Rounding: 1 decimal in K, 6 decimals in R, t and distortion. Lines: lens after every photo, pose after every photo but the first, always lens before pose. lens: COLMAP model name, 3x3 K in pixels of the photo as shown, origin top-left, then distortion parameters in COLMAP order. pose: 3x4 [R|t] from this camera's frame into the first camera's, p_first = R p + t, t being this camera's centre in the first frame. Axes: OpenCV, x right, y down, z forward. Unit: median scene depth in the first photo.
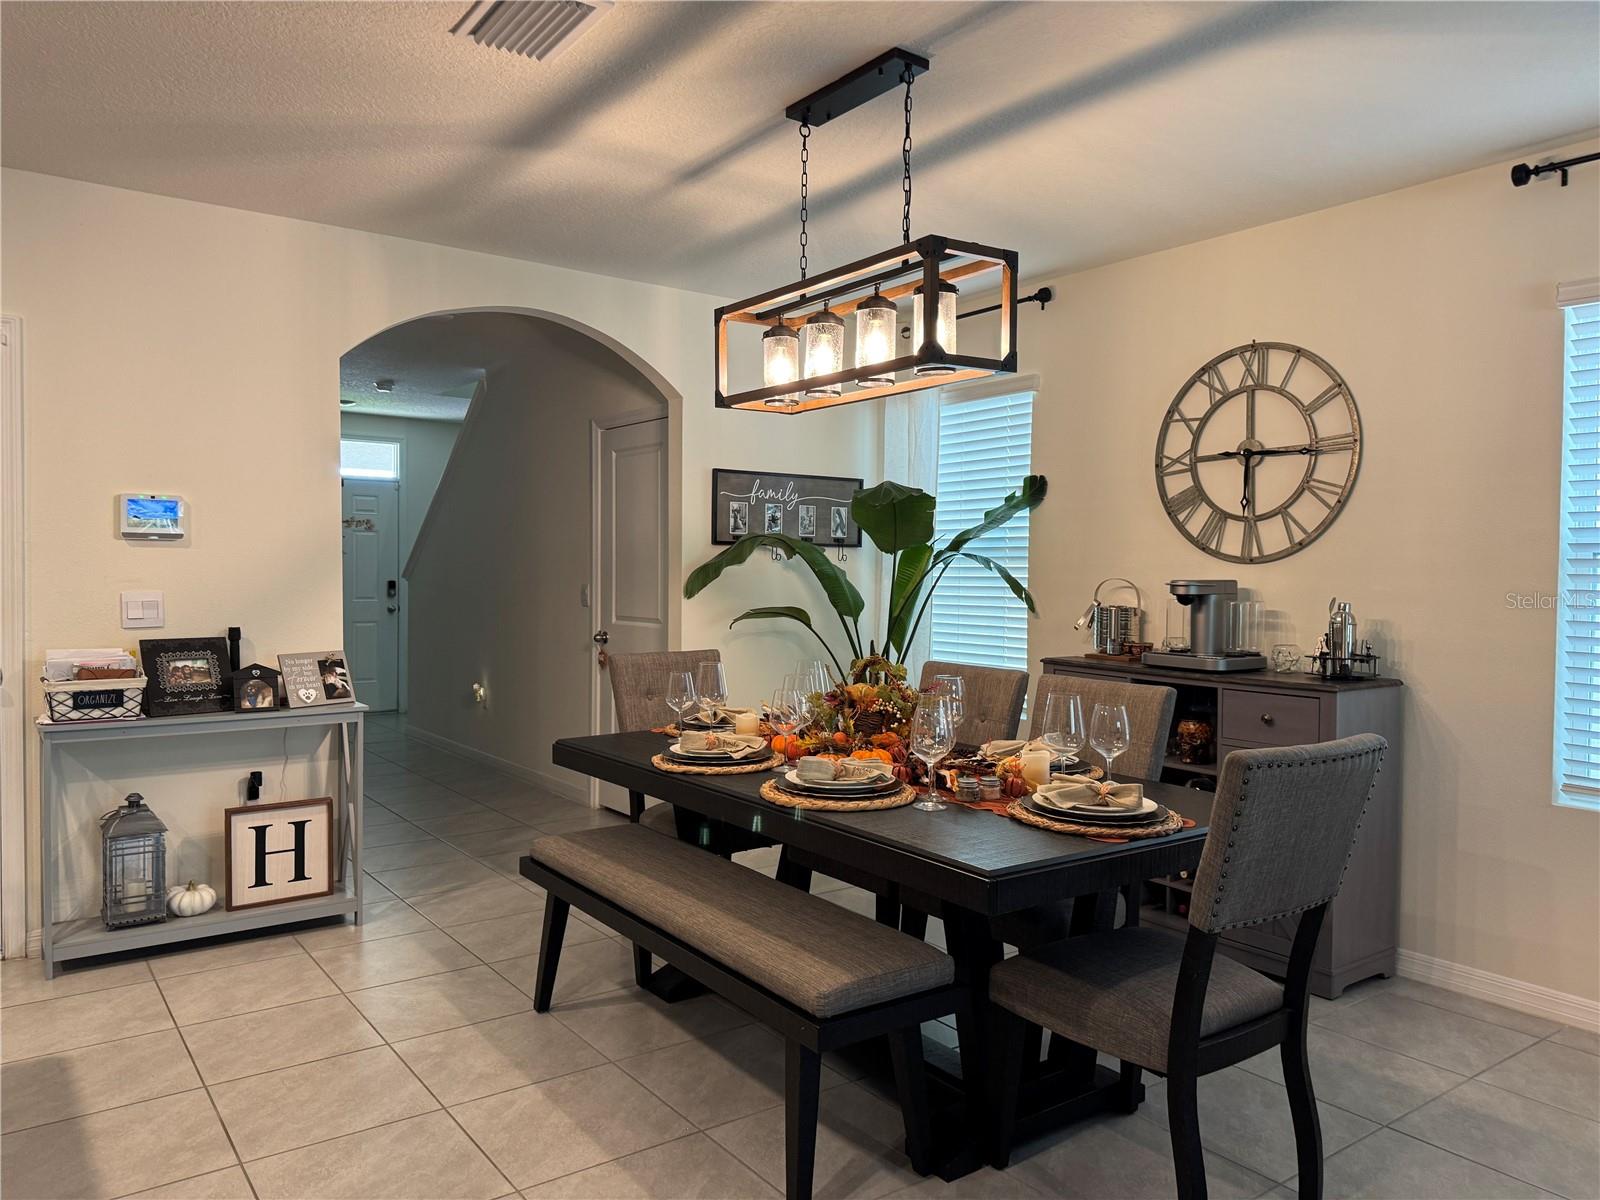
lens RADIAL K [[1116.4, 0, 798.6], [0, 1116.4, 594.4], [0, 0, 1]] dist [-0.000444, -0.002704]
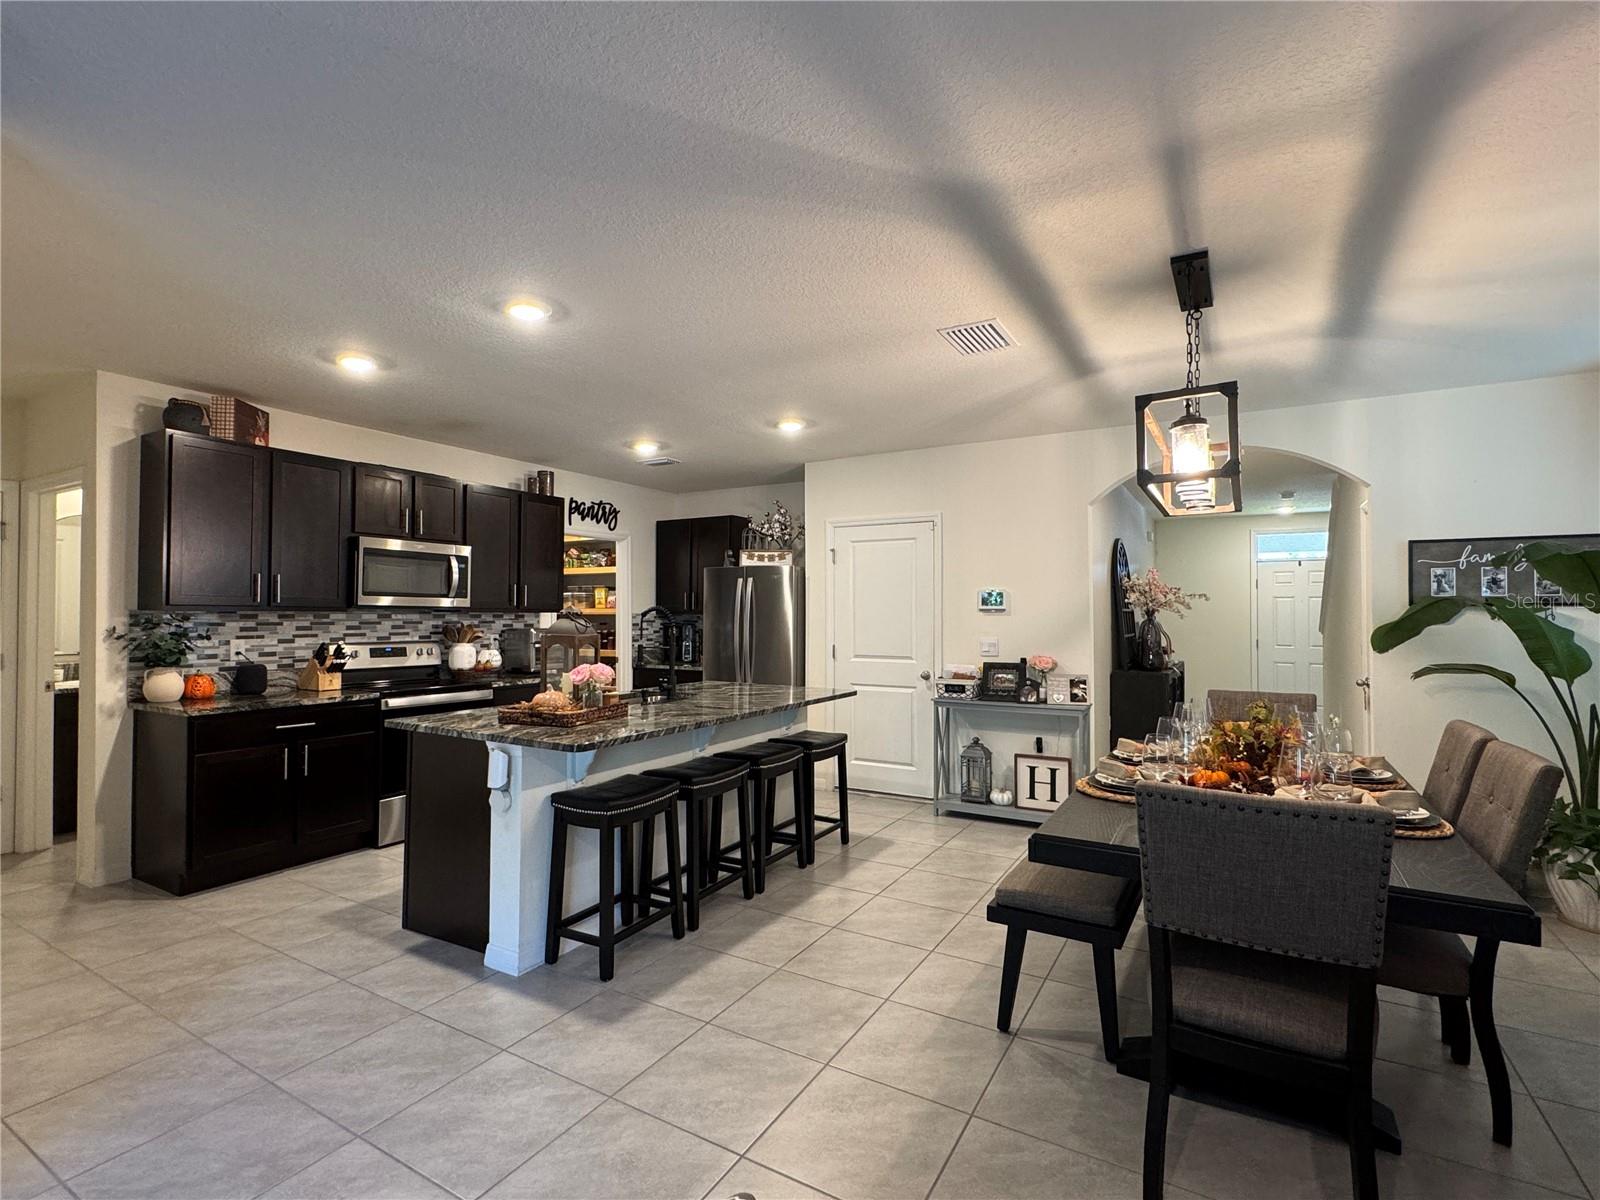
lens RADIAL K [[749.2, 0, 799.4], [0, 749.2, 606.6], [0, 0, 1]] dist [0.001042, 0.000083]
pose [[0.397157, -0.018221, -0.917570, 0.506108], [-0.018836, 0.999430, -0.027999, -0.014635], [0.917557, 0.028403, 0.396588, 0.147835]]
